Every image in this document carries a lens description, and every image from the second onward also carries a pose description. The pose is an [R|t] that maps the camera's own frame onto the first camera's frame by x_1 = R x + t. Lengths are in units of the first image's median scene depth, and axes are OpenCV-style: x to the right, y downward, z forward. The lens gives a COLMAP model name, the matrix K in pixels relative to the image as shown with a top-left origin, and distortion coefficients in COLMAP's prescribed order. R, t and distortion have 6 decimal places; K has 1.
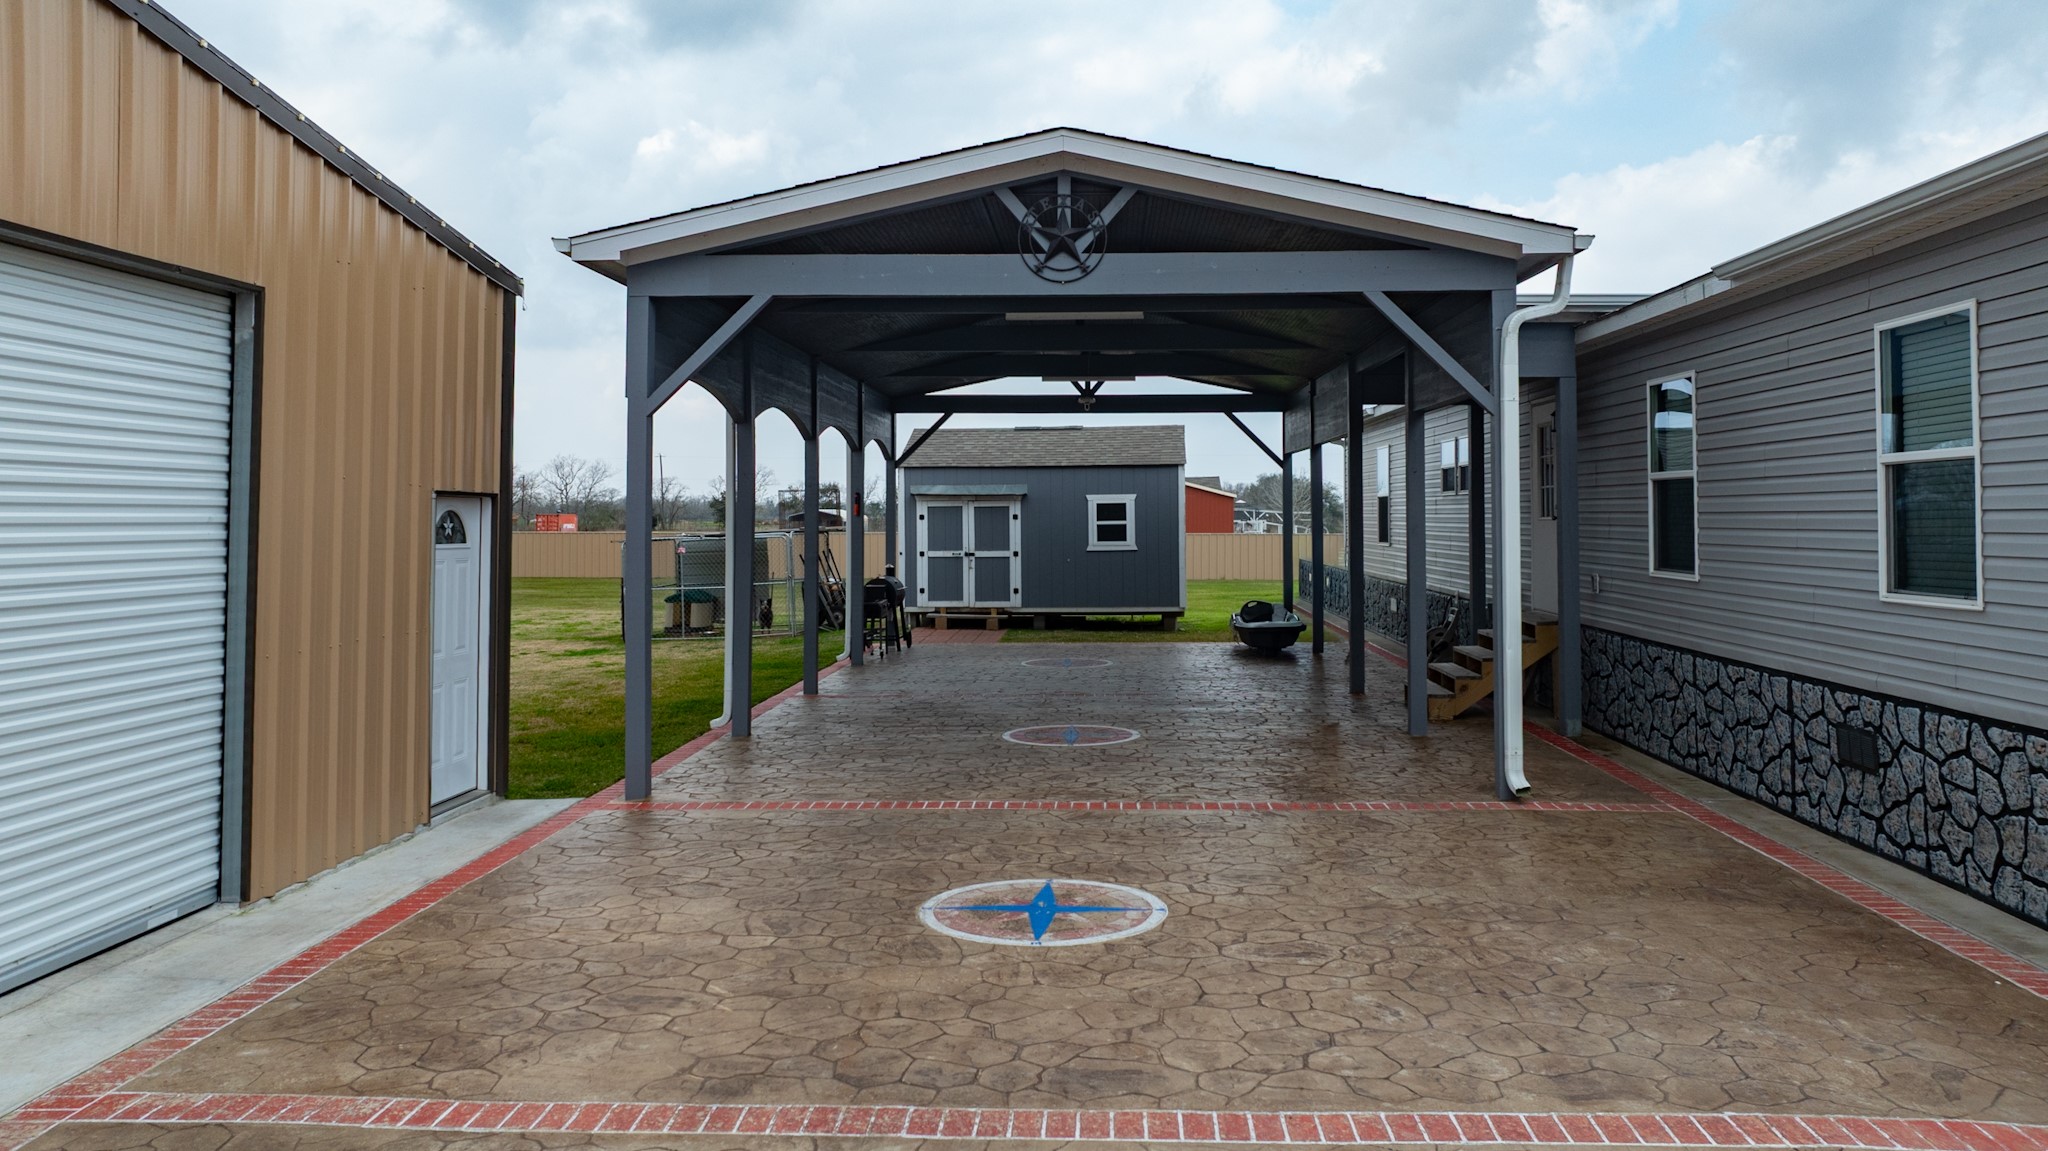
lens RADIAL K [[1475.7, 0, 1021.4], [0, 1475.7, 462.7], [0, 0, 1]] dist [-0.009001, -0.007066]
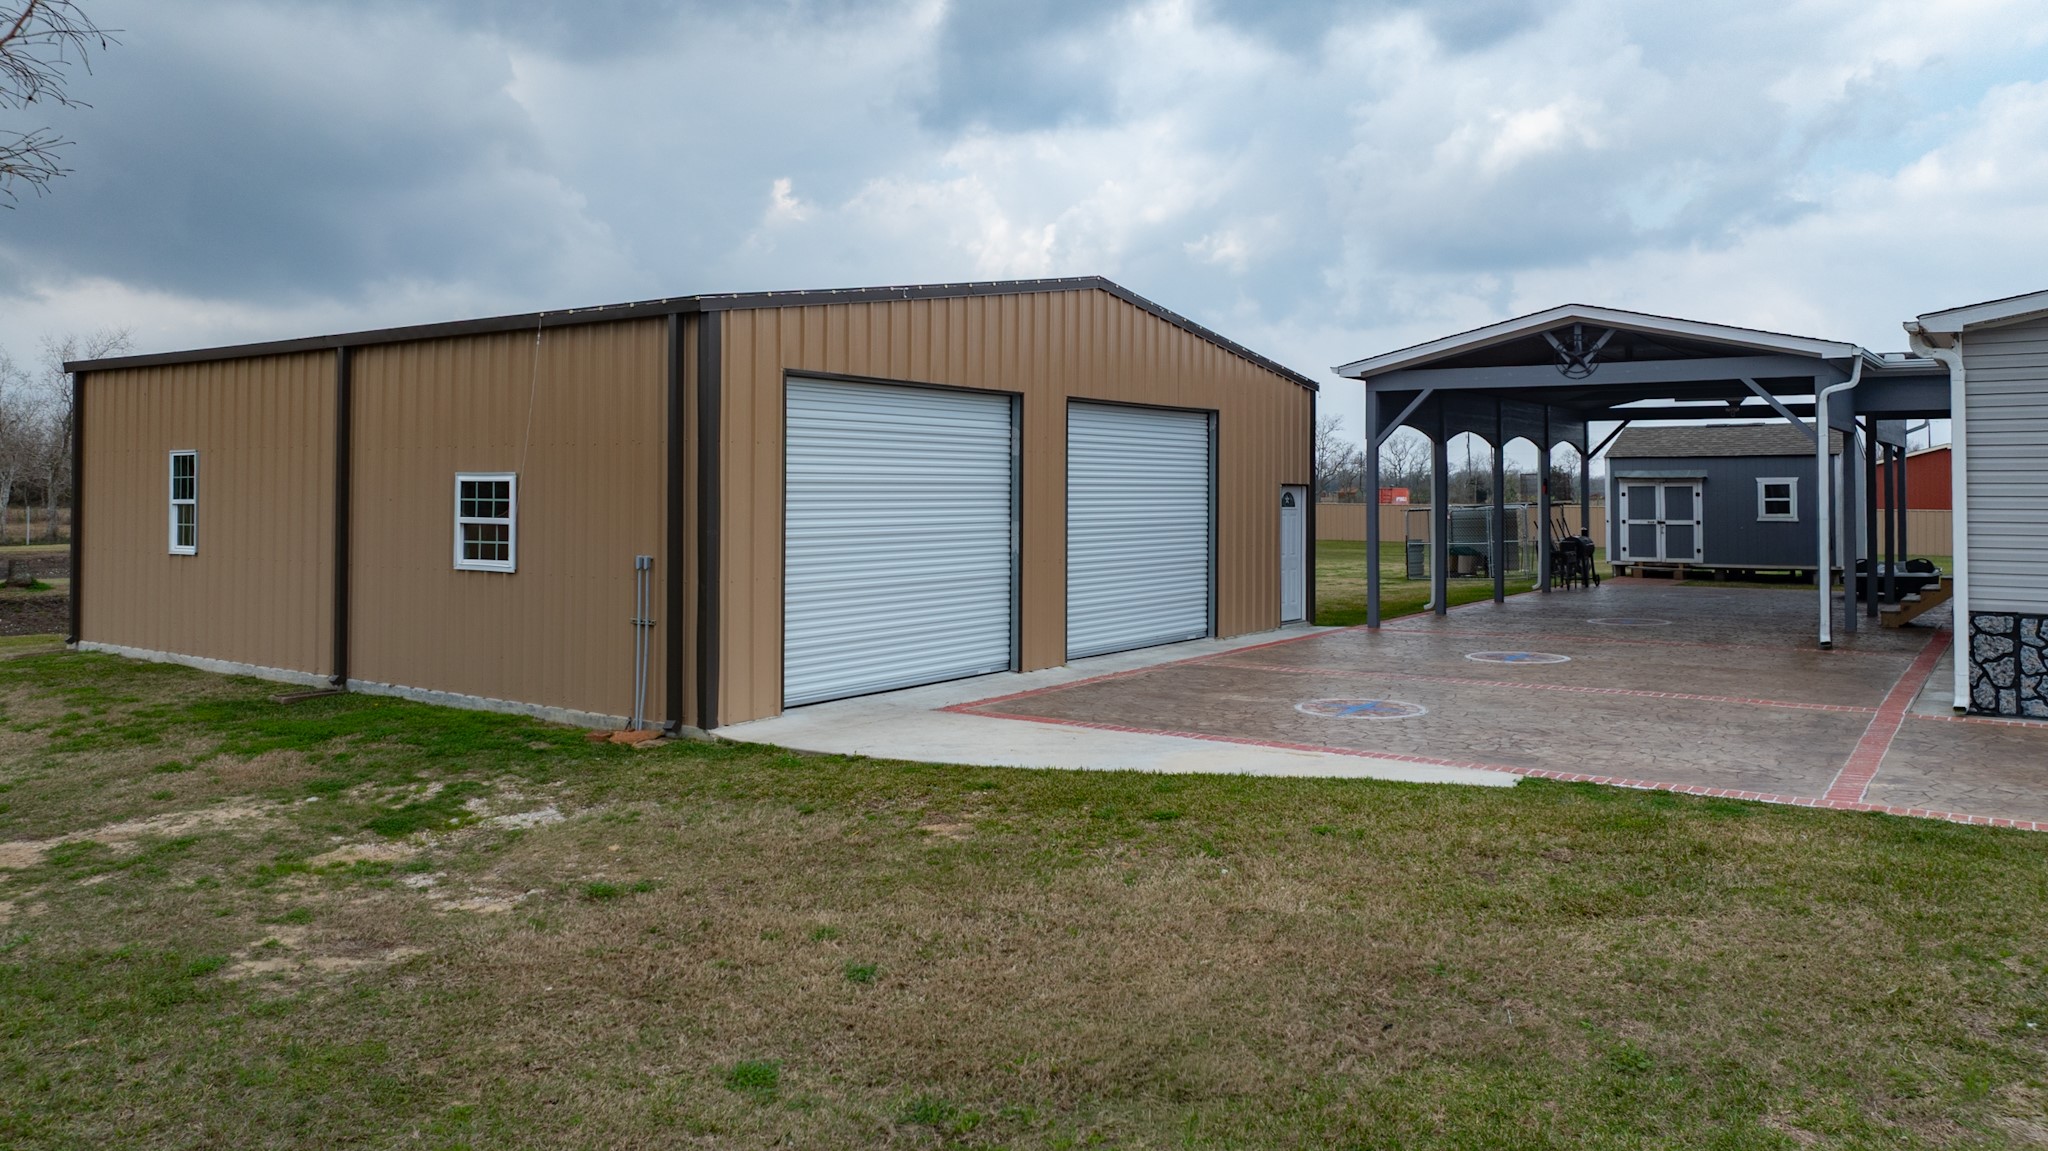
lens RADIAL K [[1475.7, 0, 1021.4], [0, 1475.7, 462.7], [0, 0, 1]] dist [-0.009001, -0.007066]
pose [[0.850039, -0.006638, -0.526677, 0.199685], [0.016106, 0.999781, 0.013393, -0.021784], [0.526473, -0.019867, 0.849960, -0.496280]]
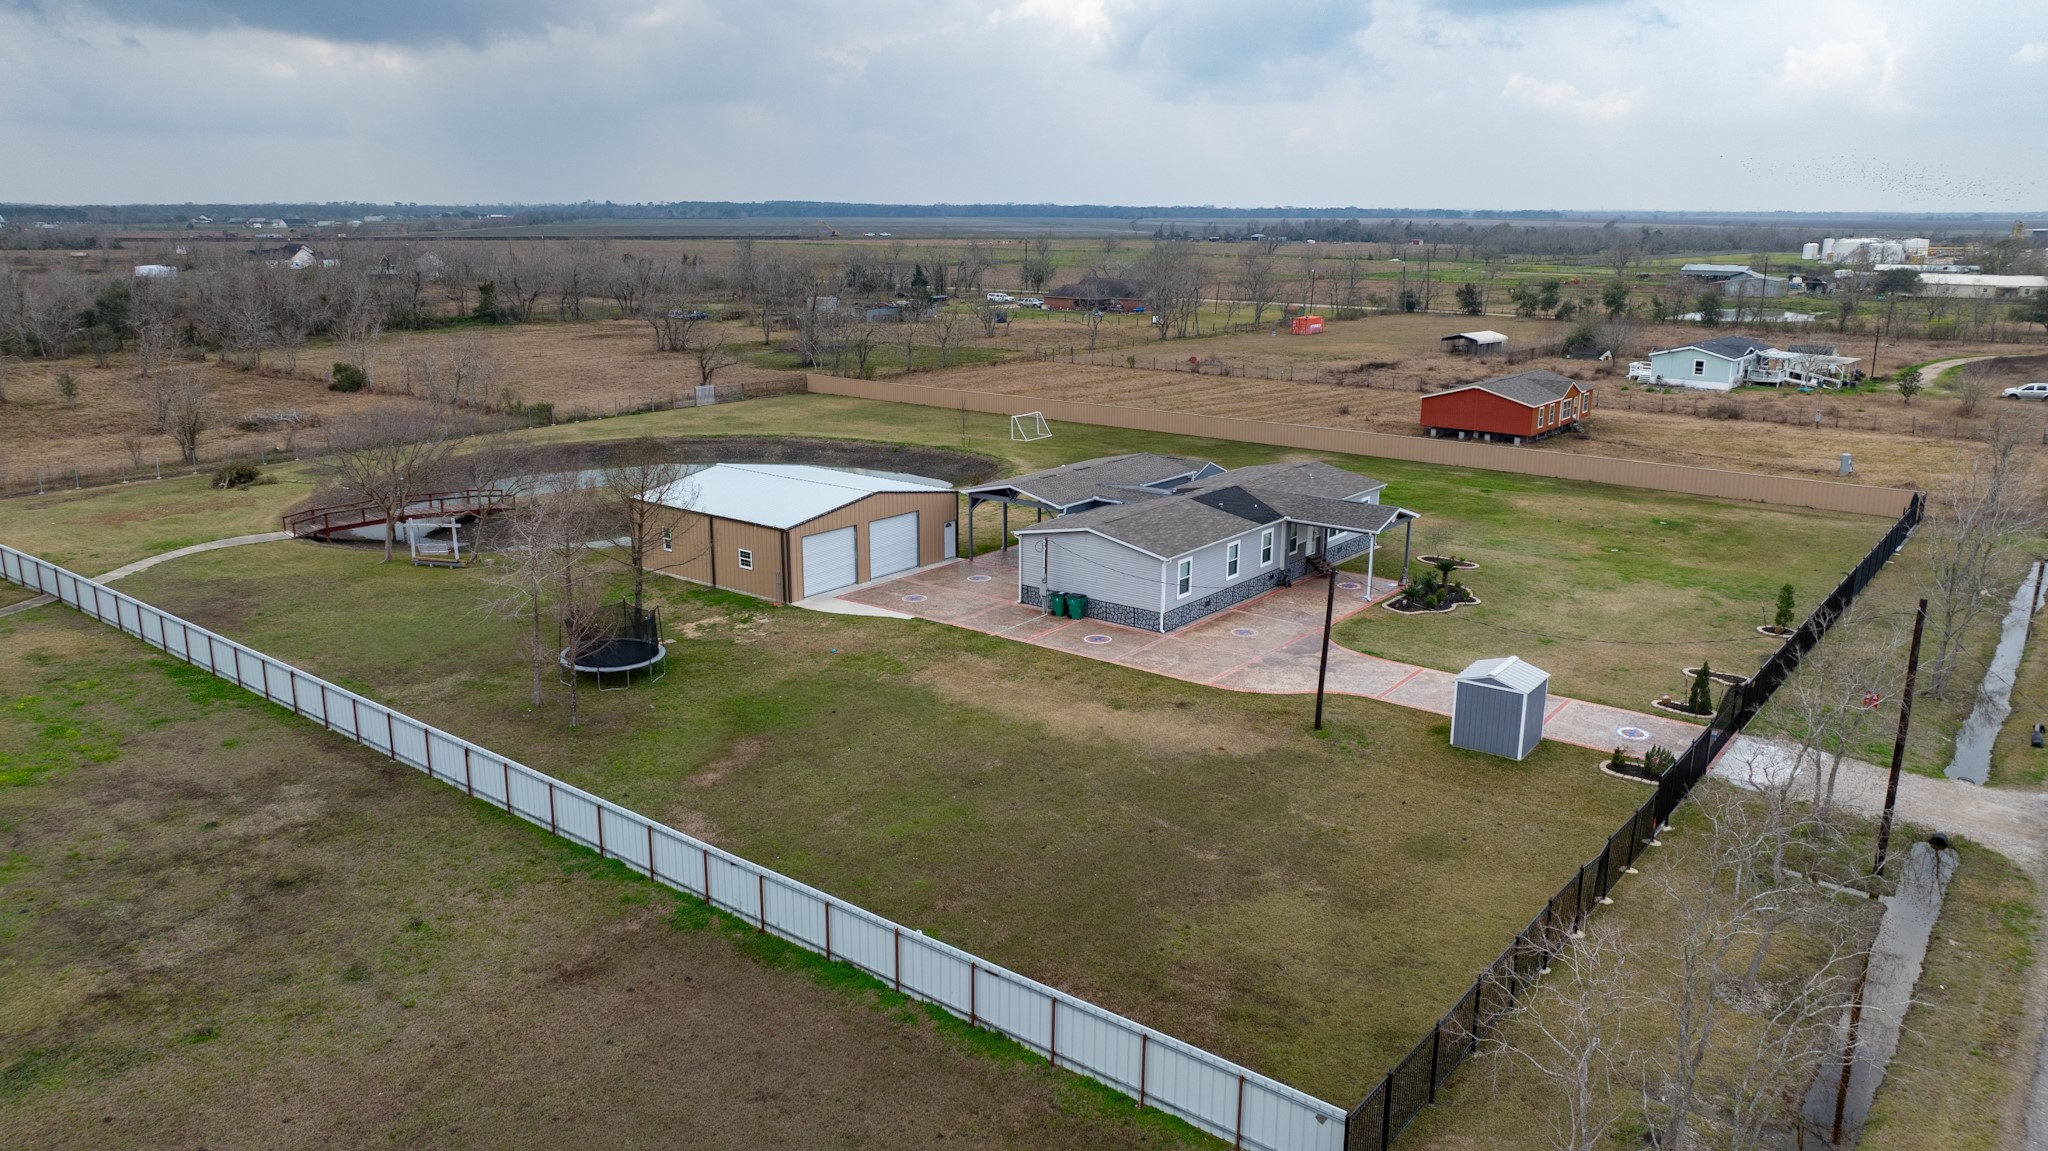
lens RADIAL K [[1412.8, 0, 1024.0], [0, 1412.8, 575.5], [0, 0, 1]] dist [-0.001826, 0.000728]
pose [[0.818578, 0.141425, -0.556713, 2.019647], [0.021368, 0.961047, 0.275559, -0.854962], [0.573998, -0.237462, 0.783670, -2.284666]]
